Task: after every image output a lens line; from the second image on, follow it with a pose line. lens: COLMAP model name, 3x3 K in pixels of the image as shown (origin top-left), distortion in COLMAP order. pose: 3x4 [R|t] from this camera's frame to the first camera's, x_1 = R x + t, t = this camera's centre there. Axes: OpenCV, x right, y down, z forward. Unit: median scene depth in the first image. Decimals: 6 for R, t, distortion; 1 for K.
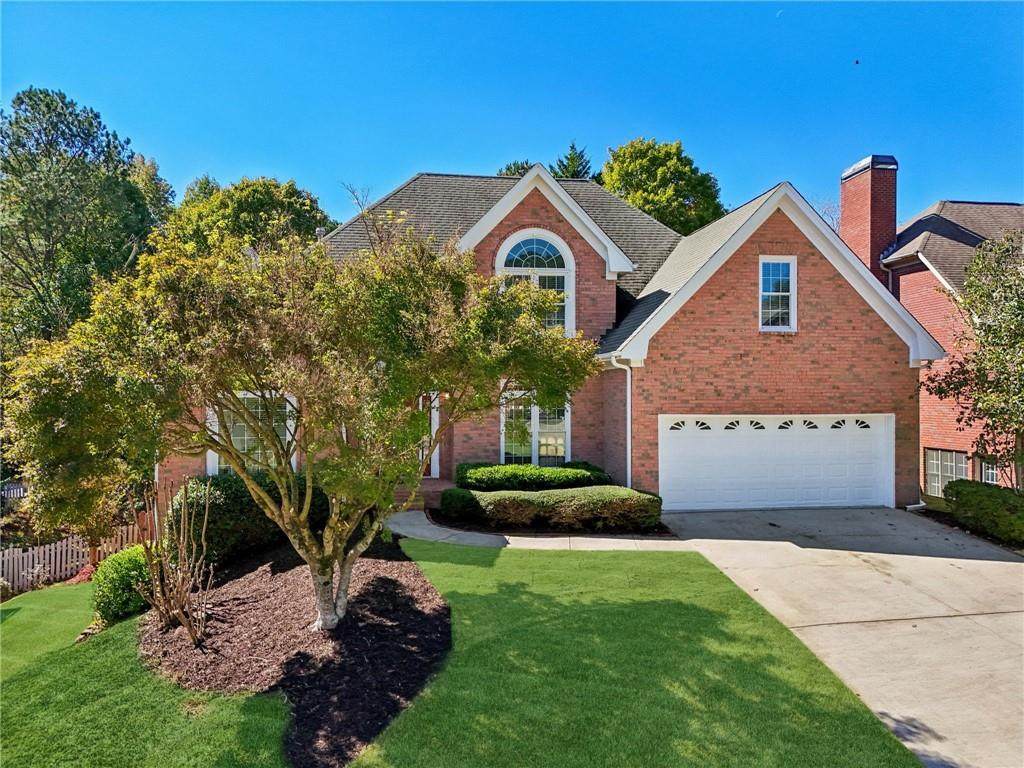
lens RADIAL K [[752.3, 0, 486.3], [0, 752.3, 437.8], [0, 0, 1]] dist [0.048338, -0.038320]
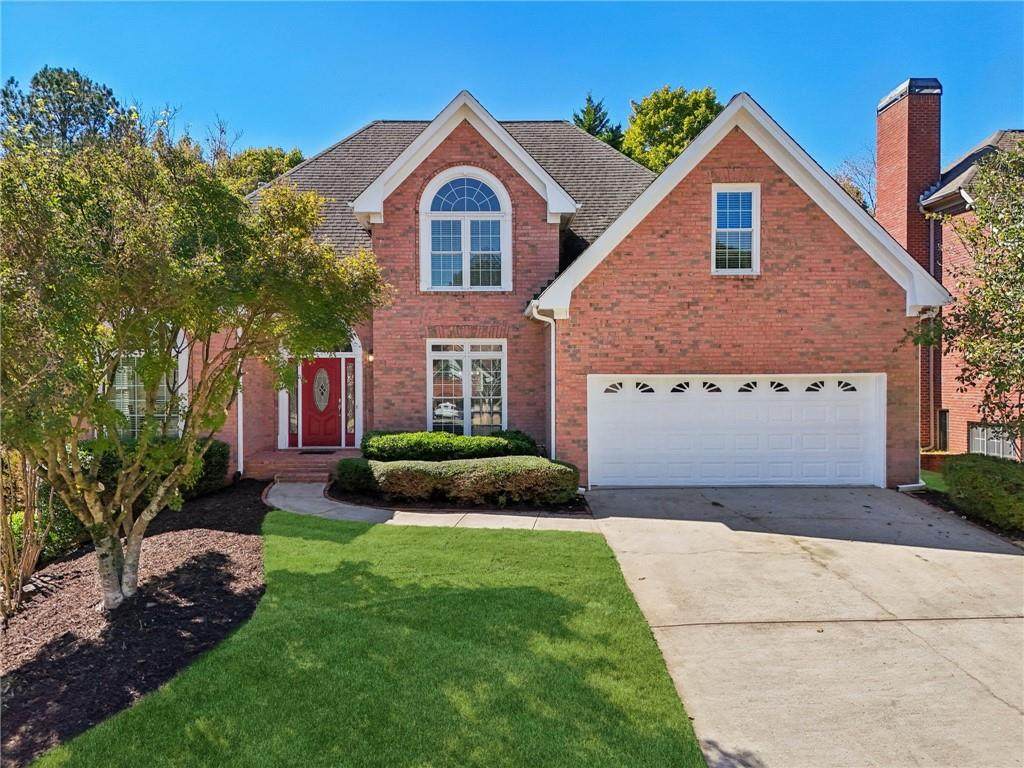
lens RADIAL K [[752.3, 0, 471.9], [0, 752.3, 435.0], [0, 0, 1]] dist [0.048338, -0.038320]
pose [[0.990940, 0.007330, -0.134104, 0.209367], [-0.005509, 0.999888, 0.013948, 0.026607], [0.134191, -0.013083, 0.990869, 0.128575]]
